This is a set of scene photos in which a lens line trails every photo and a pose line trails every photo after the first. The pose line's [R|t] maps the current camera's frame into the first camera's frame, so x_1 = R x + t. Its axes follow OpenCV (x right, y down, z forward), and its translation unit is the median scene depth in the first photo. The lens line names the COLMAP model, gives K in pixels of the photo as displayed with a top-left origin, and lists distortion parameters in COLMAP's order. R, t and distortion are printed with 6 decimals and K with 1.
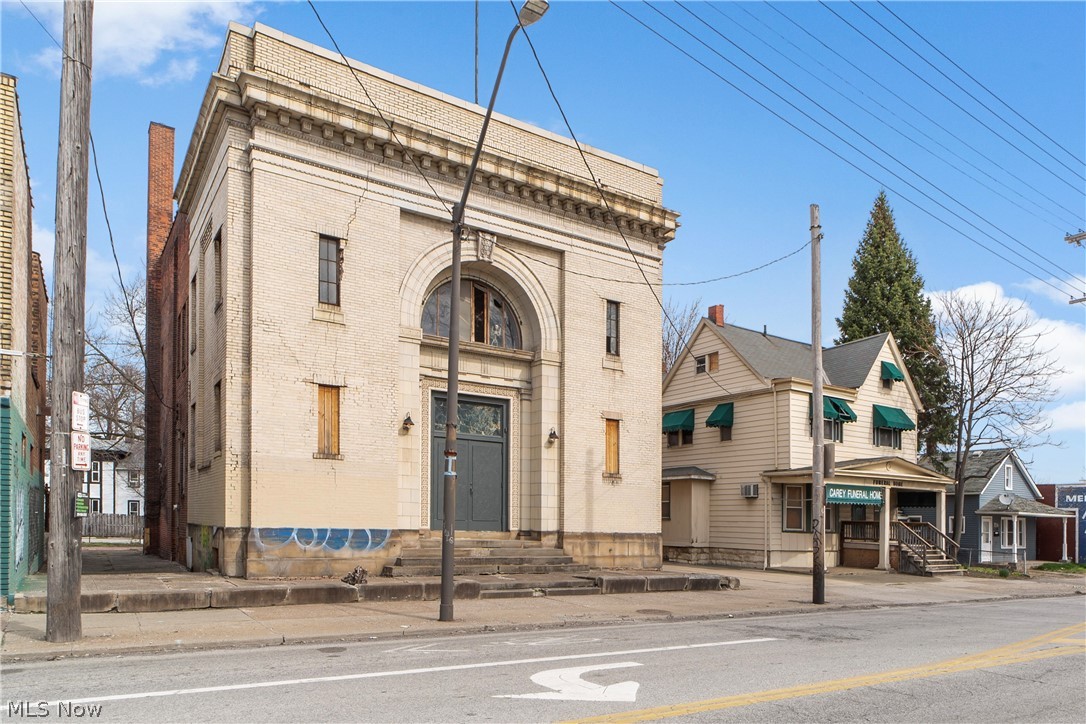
lens RADIAL K [[713.8, 0, 543.0], [0, 713.8, 362.0], [0, 0, 1]] dist [-0.003700, 0.002092]
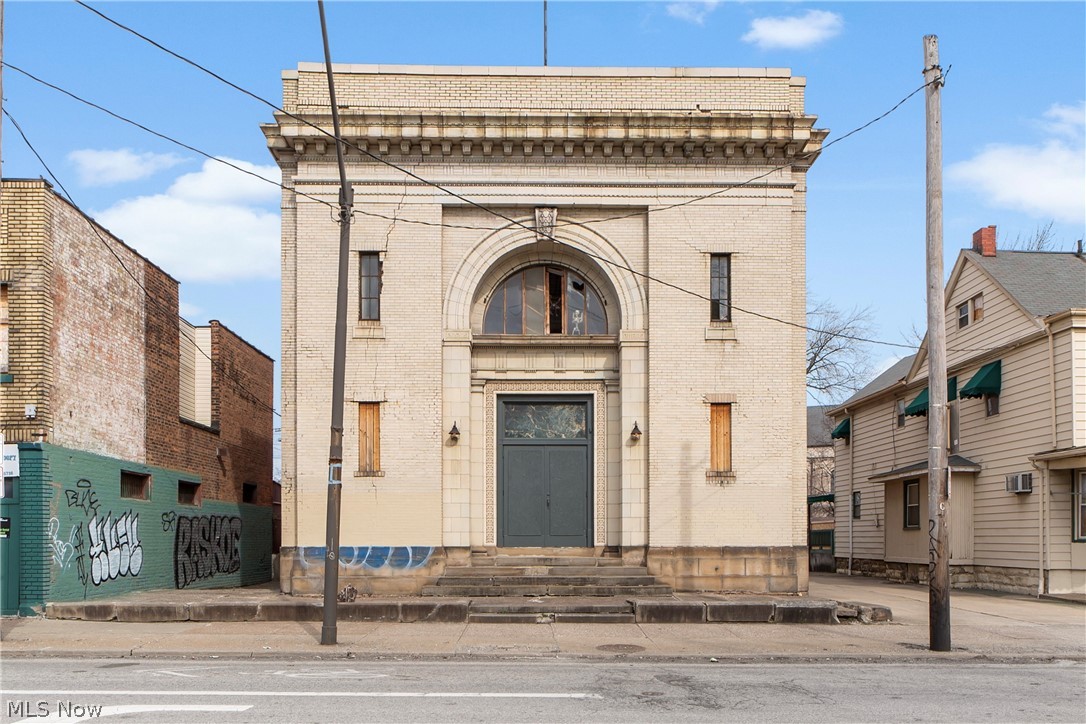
lens RADIAL K [[739.3, 0, 541.4], [0, 739.3, 405.2], [0, 0, 1]] dist [-0.008975, 0.000146]
pose [[0.848557, -0.115540, -0.516335, 0.364595], [0.133748, 0.991013, -0.001954, 0.060553], [0.511921, -0.067401, 0.856384, 0.215133]]
